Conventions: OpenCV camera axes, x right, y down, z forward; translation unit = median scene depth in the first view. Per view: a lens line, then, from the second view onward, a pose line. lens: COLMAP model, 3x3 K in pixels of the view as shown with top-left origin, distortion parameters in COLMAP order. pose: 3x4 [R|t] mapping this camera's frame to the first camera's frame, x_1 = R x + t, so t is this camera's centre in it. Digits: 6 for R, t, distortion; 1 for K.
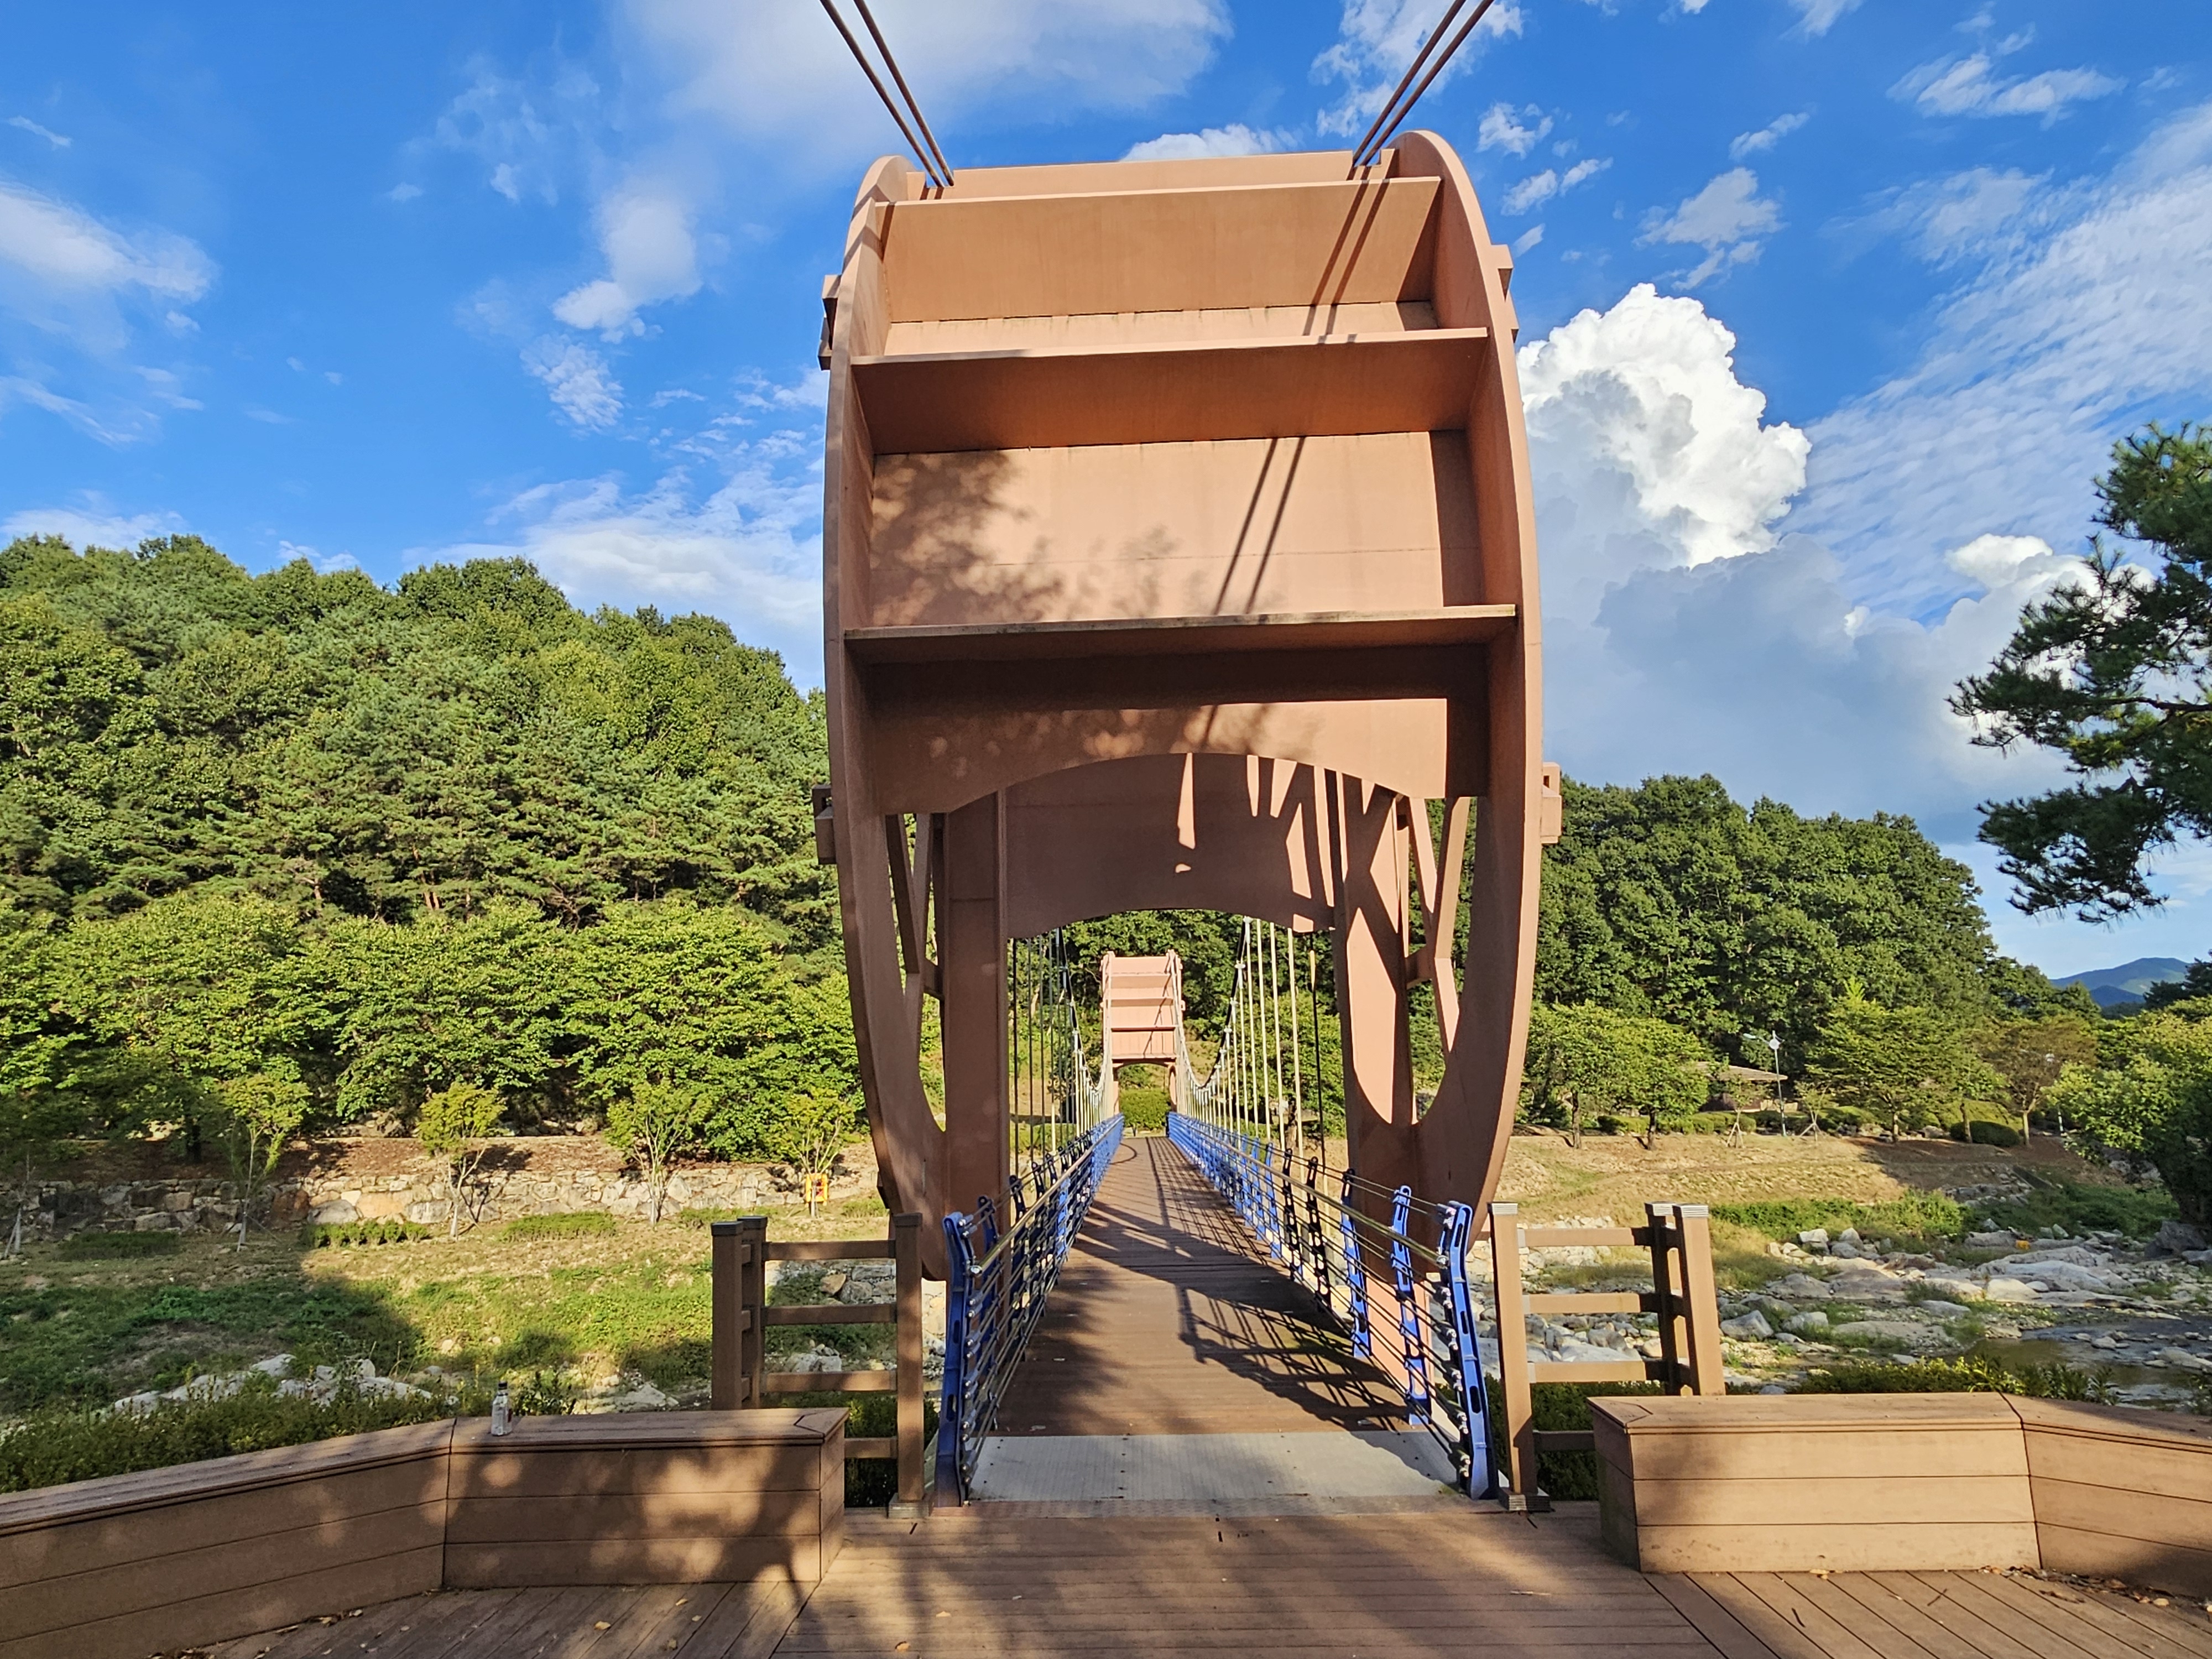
lens RADIAL K [[1424.0, 0, 1081.8], [0, 1424.0, 810.5], [0, 0, 1]] dist [-0.000145, 0.001957]
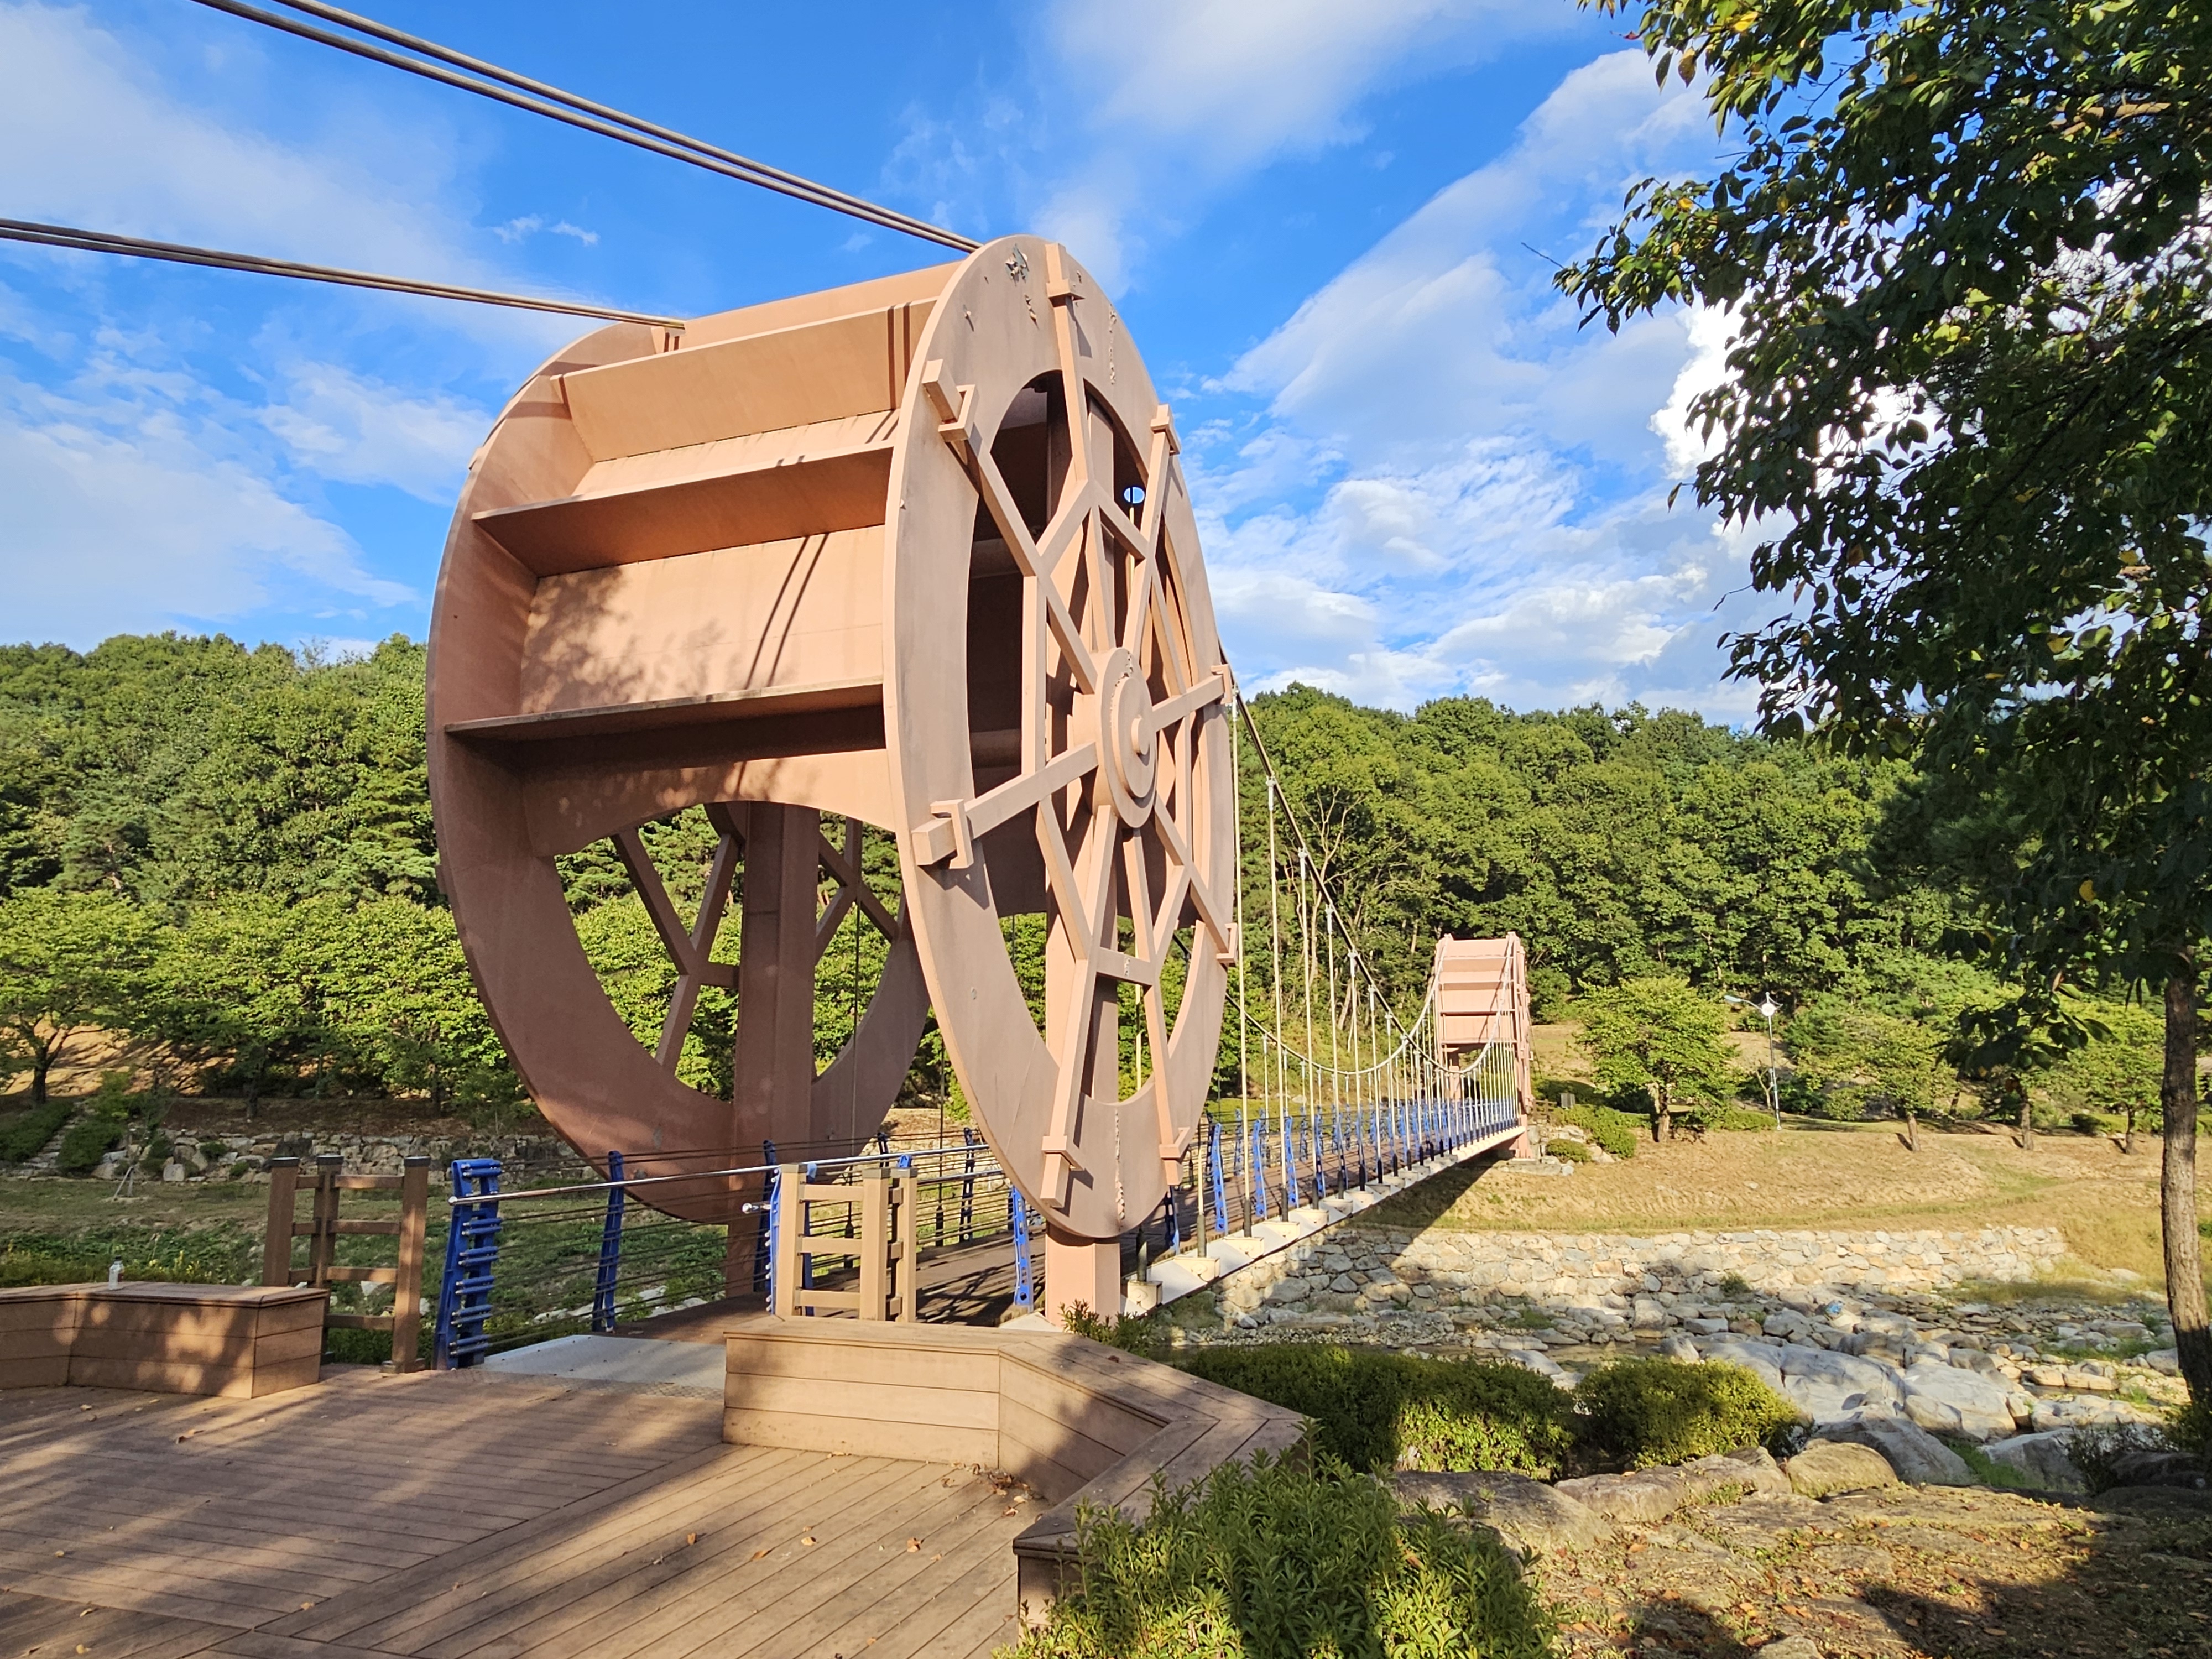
lens RADIAL K [[1425.7, 0, 1084.2], [0, 1425.7, 826.5], [0, 0, 1]] dist [-0.000691, -0.002110]
pose [[0.953656, -0.036109, -0.298725, 0.080211], [0.043164, 0.998922, 0.017052, -0.002990], [0.297787, -0.029155, 0.954187, -0.010025]]
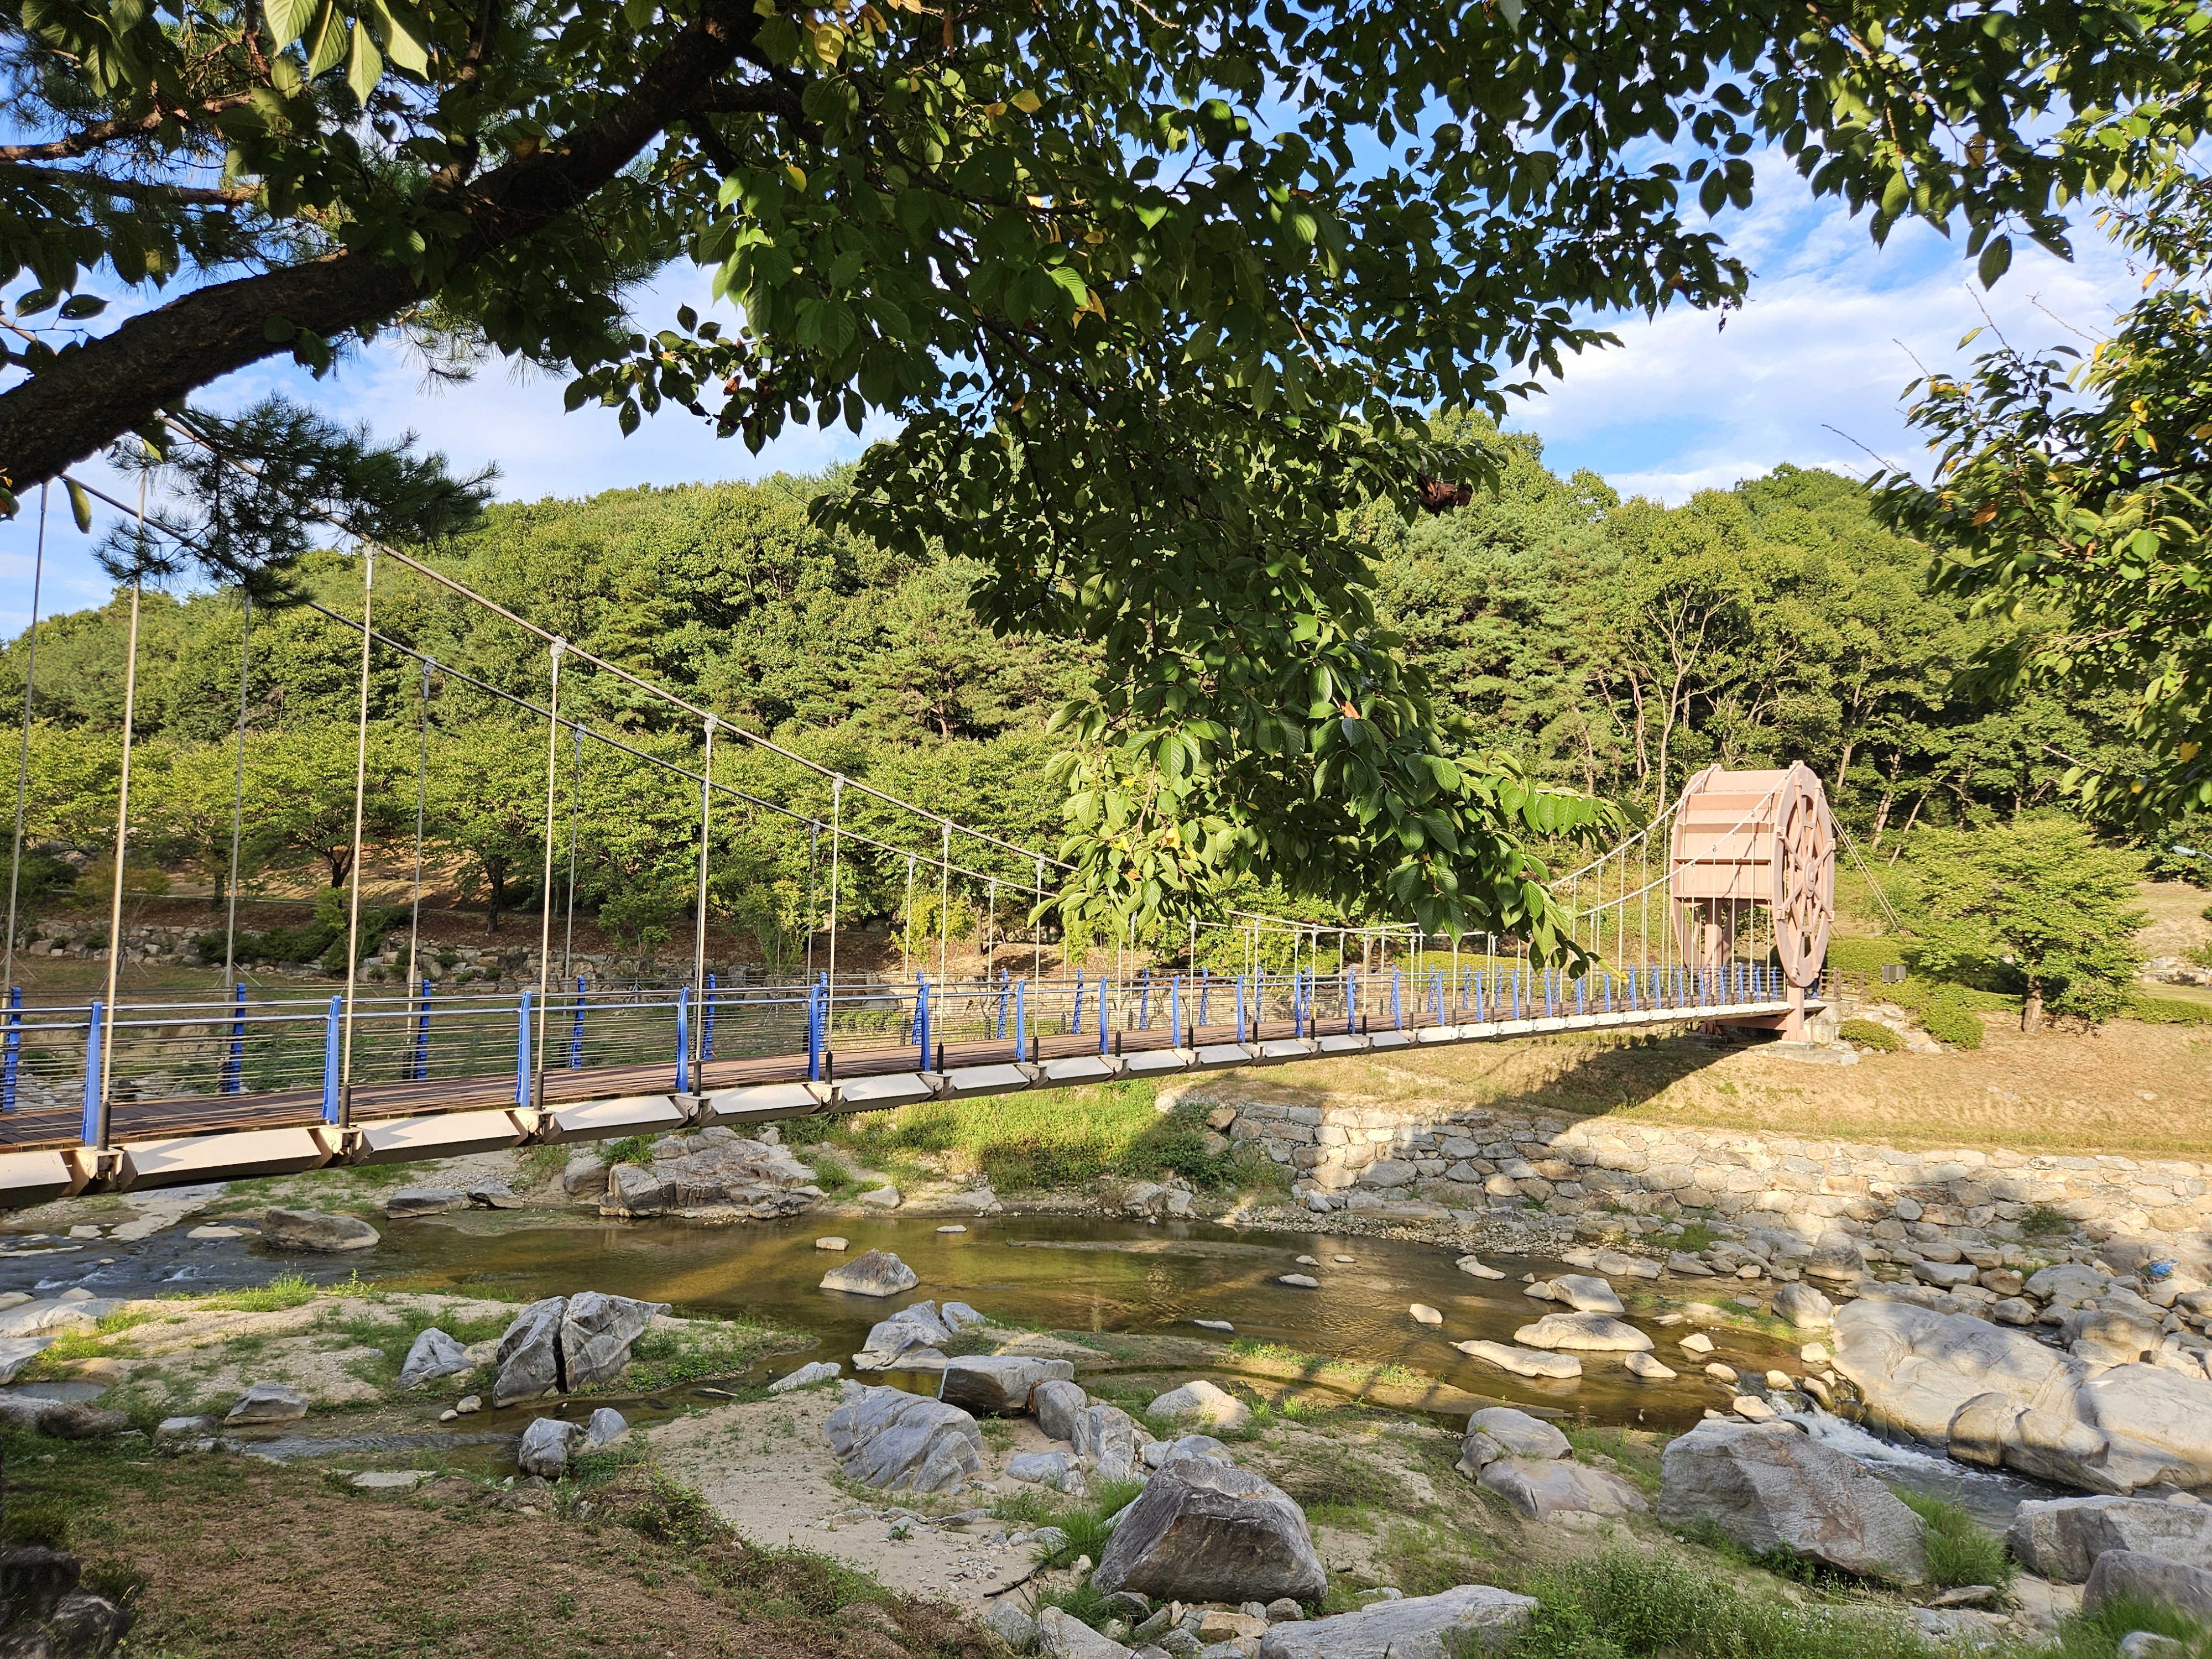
lens RADIAL K [[1467.9, 0, 1106.0], [0, 1467.9, 829.5], [0, 0, 1]] dist [0.066103, -0.057065]
pose [[0.804828, 0.013860, -0.593347, 0.245876], [0.069308, 0.990692, 0.117153, 0.015600], [0.589448, -0.135412, 0.796376, 0.143093]]
